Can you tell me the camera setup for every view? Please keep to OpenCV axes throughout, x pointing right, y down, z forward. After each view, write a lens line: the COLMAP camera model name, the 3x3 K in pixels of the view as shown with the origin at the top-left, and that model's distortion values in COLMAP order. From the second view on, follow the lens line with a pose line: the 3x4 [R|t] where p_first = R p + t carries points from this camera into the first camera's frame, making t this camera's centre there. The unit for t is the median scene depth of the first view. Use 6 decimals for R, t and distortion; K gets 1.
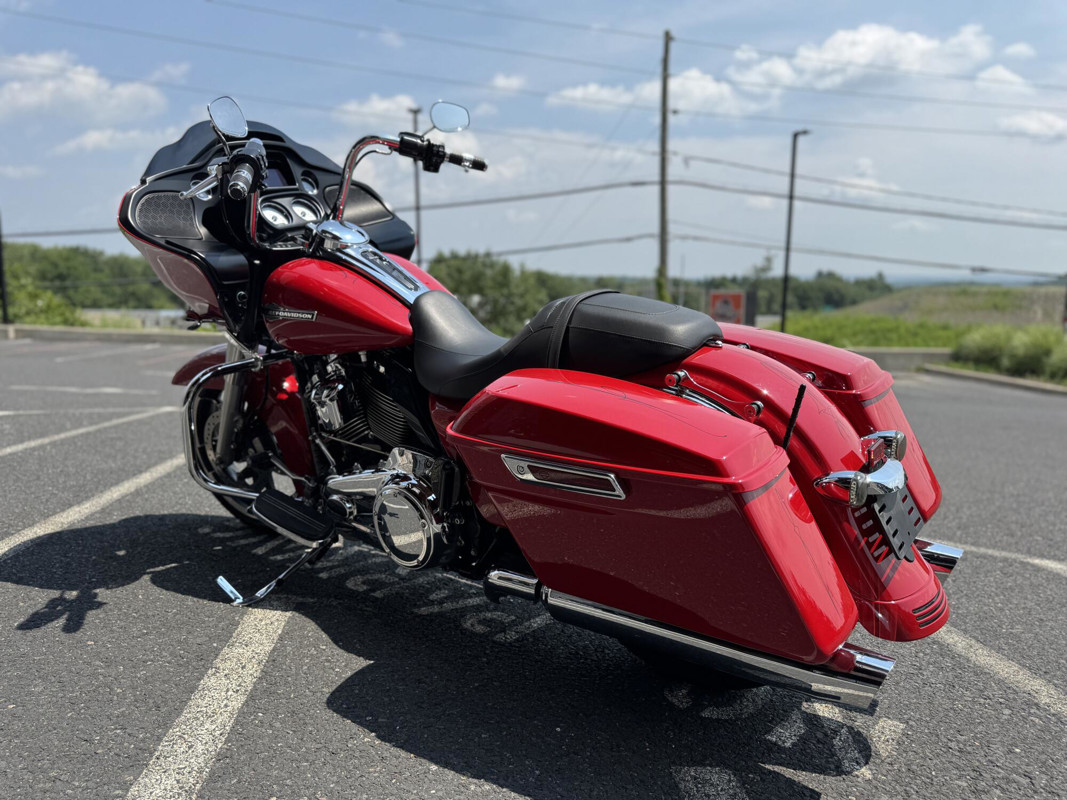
lens RADIAL K [[763.6, 0, 533.5], [0, 763.6, 400.0], [0, 0, 1]] dist [-0.005749, -0.009036]
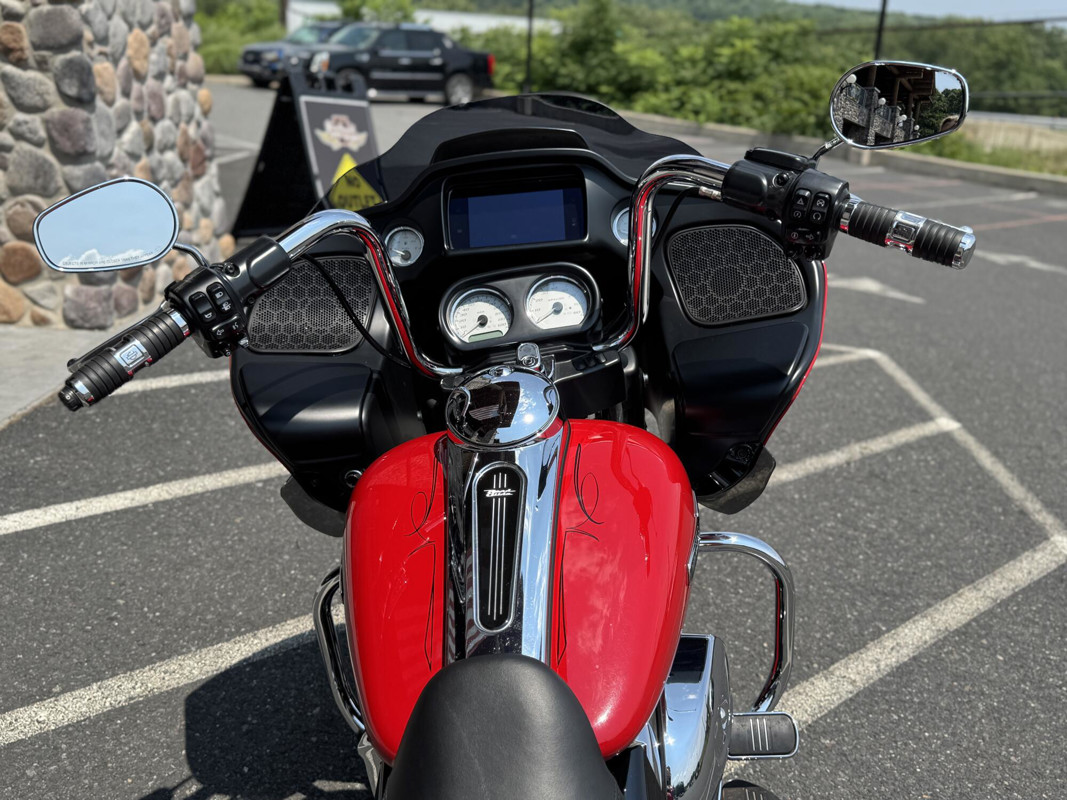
lens RADIAL K [[1009.0, 0, 531.7], [0, 1009.0, 415.3], [0, 0, 1]] dist [0.078287, -0.137257]
pose [[0.583012, 0.283863, -0.761261, 0.207429], [-0.156770, 0.958675, 0.237414, -0.342778], [0.797195, -0.019072, 0.603420, 0.626376]]
